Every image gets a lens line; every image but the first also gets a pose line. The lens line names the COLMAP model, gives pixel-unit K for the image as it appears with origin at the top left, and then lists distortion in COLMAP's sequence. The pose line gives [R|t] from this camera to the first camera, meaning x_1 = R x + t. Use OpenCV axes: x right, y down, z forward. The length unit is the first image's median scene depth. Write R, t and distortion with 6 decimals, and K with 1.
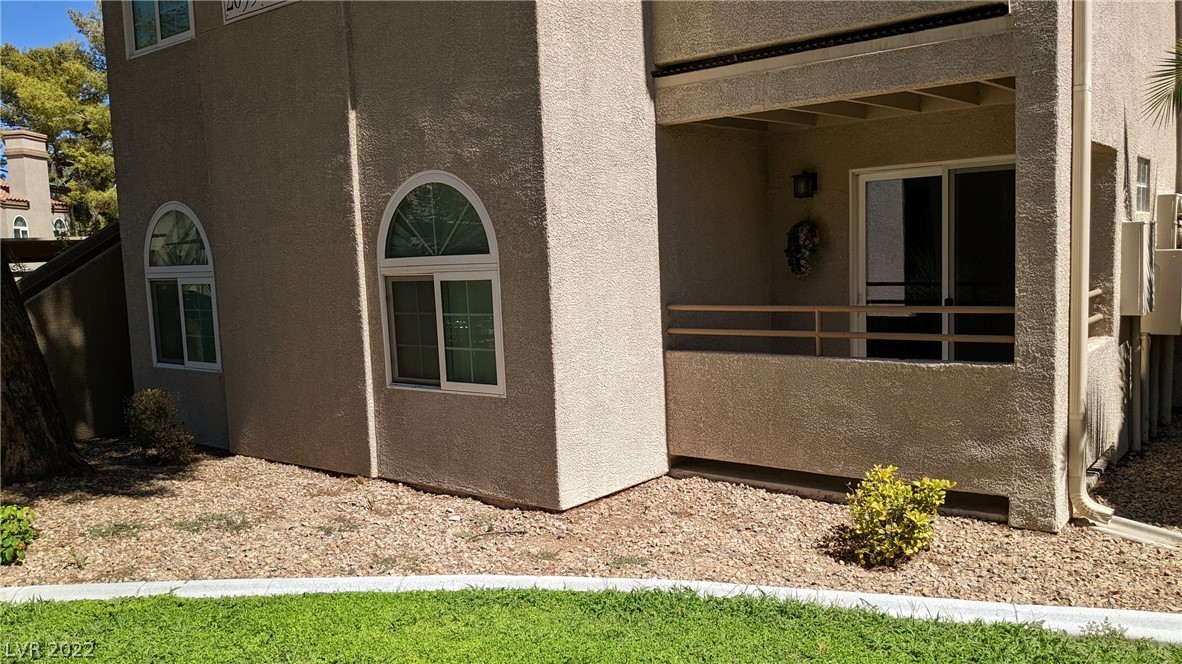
lens RADIAL K [[950.3, 0, 591.4], [0, 950.3, 336.0], [0, 0, 1]] dist [0.009979, -0.036028]
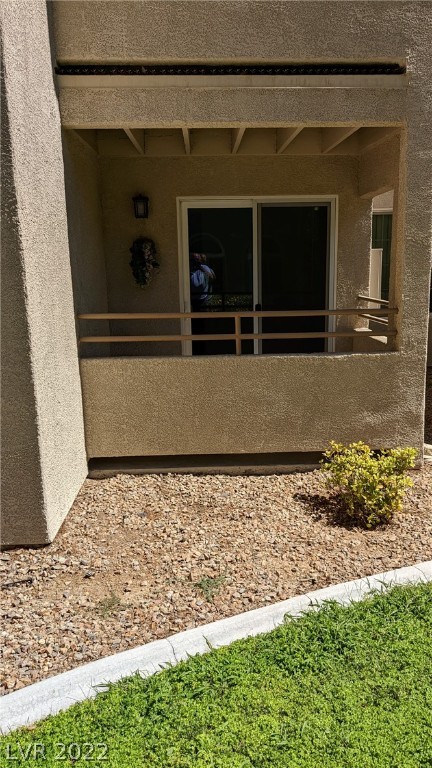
lens RADIAL K [[617.5, 0, 228.8], [0, 617.5, 399.2], [0, 0, 1]] dist [0.009979, -0.036028]
pose [[0.743462, -0.116426, 0.658566, -0.258954], [0.043943, 0.991106, 0.125607, -0.019624], [-0.667333, -0.064445, 0.741966, 0.418108]]
